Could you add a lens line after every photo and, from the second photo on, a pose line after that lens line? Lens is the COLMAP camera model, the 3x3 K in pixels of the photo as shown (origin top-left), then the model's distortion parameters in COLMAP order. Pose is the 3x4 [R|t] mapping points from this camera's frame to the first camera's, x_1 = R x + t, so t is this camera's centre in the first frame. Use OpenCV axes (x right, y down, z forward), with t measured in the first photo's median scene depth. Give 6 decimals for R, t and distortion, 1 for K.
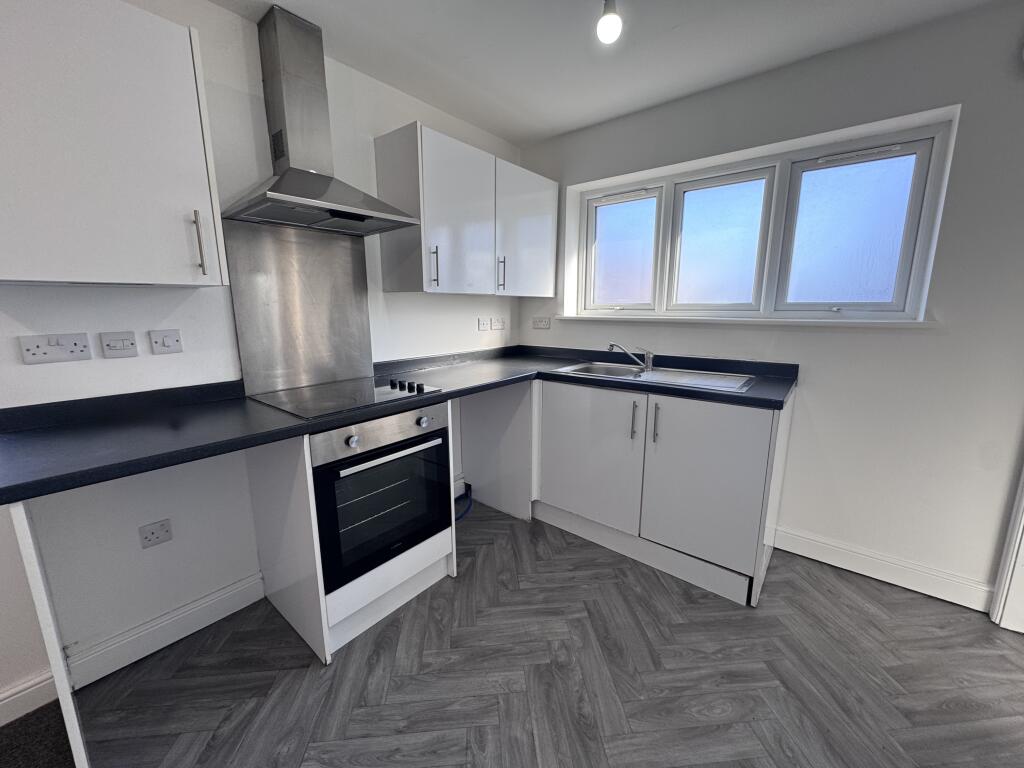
lens RADIAL K [[407.9, 0, 508.6], [0, 407.9, 383.6], [0, 0, 1]] dist [-0.002799, -0.000016]
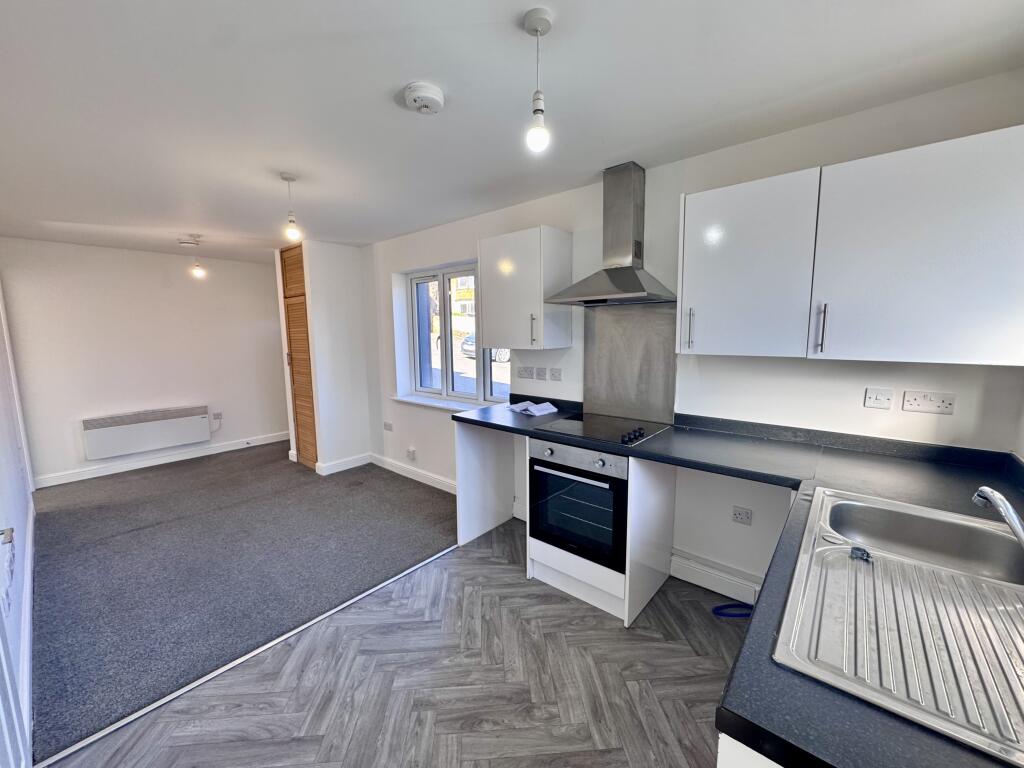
lens RADIAL K [[407.9, 0, 515.0], [0, 407.9, 384.6], [0, 0, 1]] dist [-0.002799, -0.000016]
pose [[-0.021305, 0.136511, -0.990409, 0.889044], [-0.176285, 0.974600, 0.138124, -0.238163], [0.984109, 0.177537, 0.003301, 0.667029]]
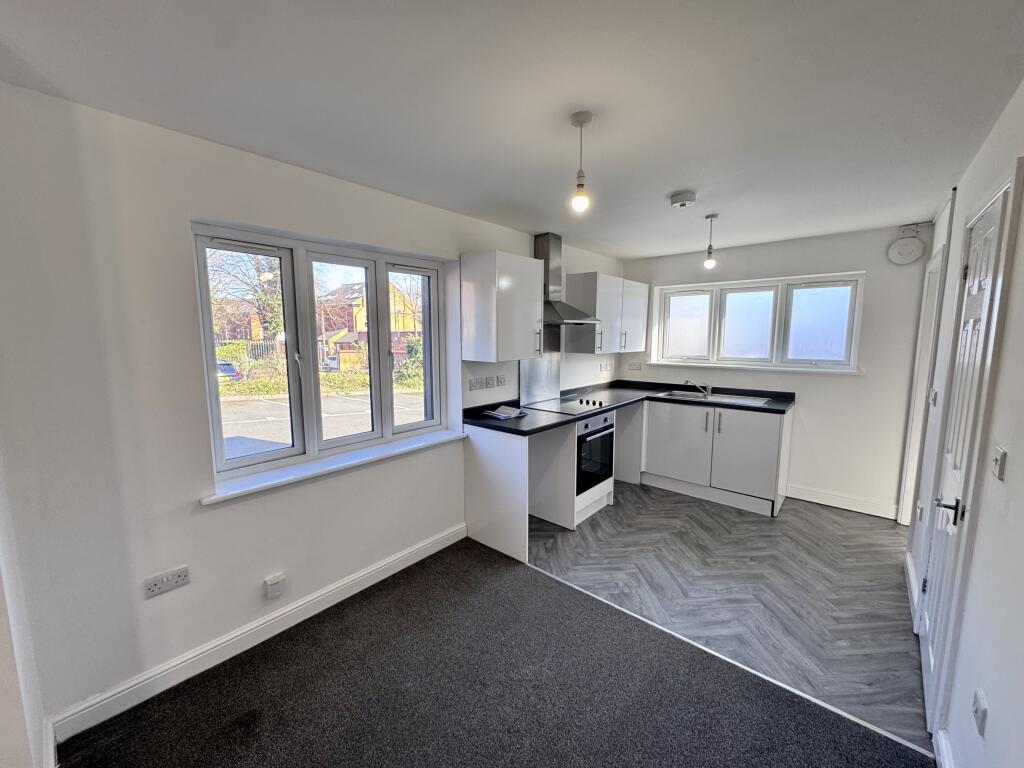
lens RADIAL K [[407.9, 0, 509.4], [0, 407.9, 383.7], [0, 0, 1]] dist [-0.002799, -0.000016]
pose [[0.999571, 0.004532, -0.028935, -0.603921], [-0.006491, 0.997665, -0.067982, 0.052904], [0.028560, 0.068140, 0.997267, -1.005435]]
